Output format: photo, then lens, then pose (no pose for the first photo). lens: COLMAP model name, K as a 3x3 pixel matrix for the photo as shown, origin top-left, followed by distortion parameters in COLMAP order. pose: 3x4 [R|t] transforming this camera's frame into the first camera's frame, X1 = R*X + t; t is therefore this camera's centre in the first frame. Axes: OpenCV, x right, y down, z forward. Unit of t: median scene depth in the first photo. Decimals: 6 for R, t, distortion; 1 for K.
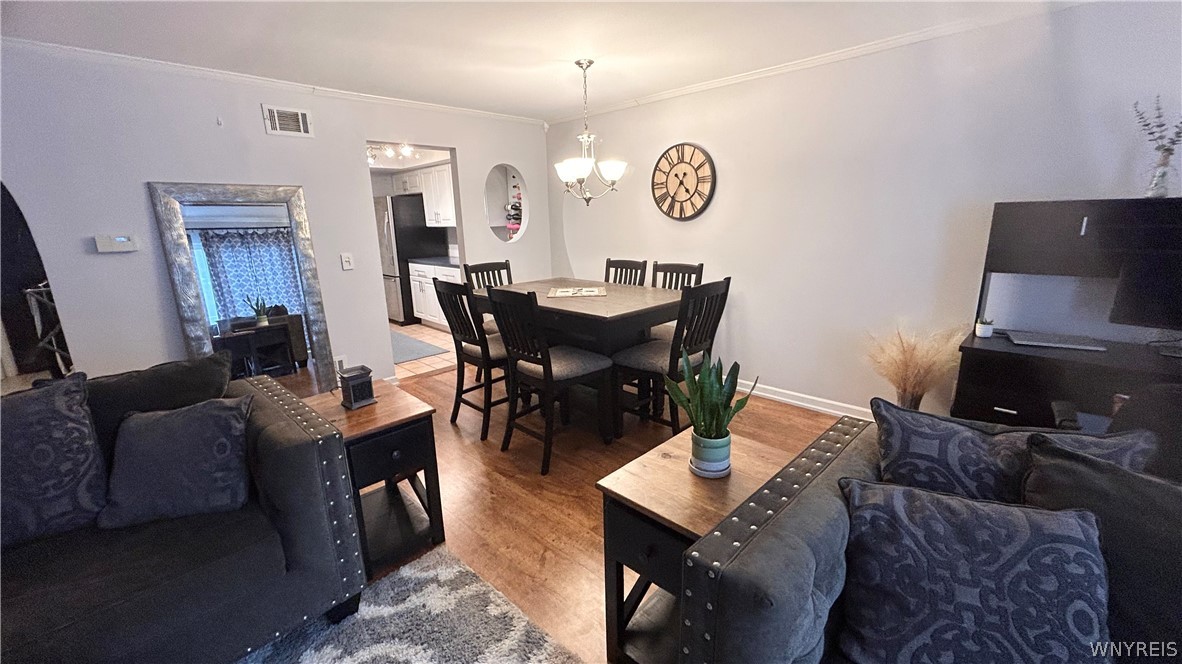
lens RADIAL K [[476.0, 0, 594.3], [0, 476.0, 330.2], [0, 0, 1]] dist [0.000321, 0.000340]
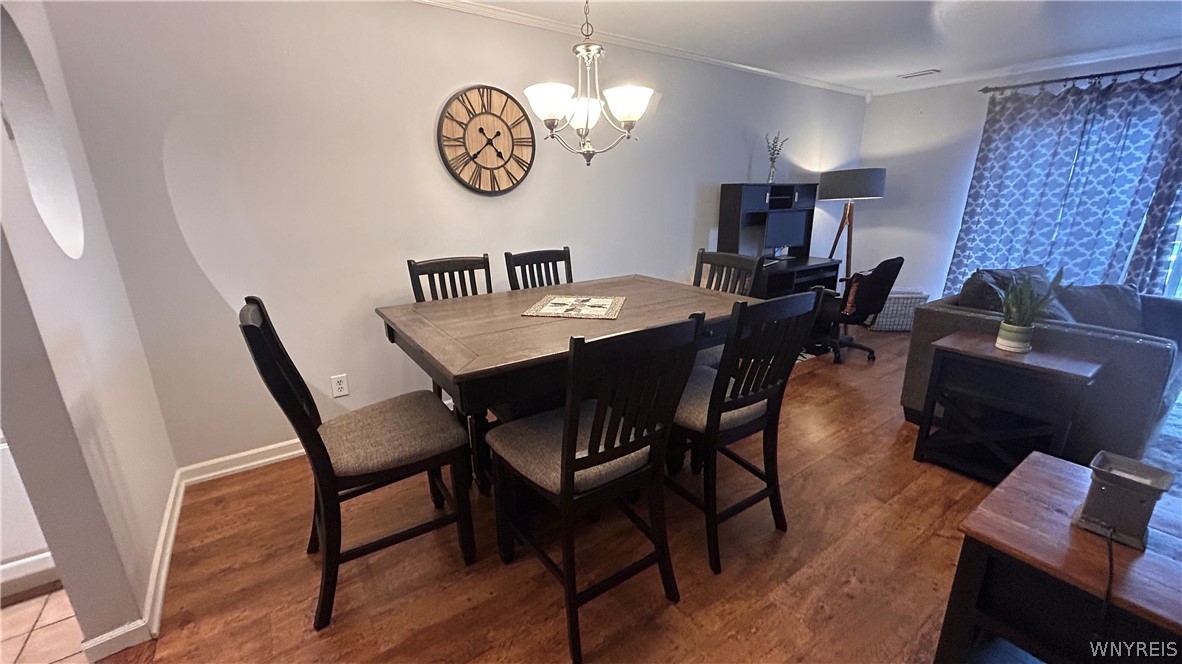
lens RADIAL K [[476.0, 0, 594.3], [0, 476.0, 330.2], [0, 0, 1]] dist [0.000321, 0.000340]
pose [[0.176880, -0.251398, 0.951584, -0.556406], [0.233011, 0.950040, 0.207678, -0.153237], [-0.956253, 0.184996, 0.226622, 0.744808]]
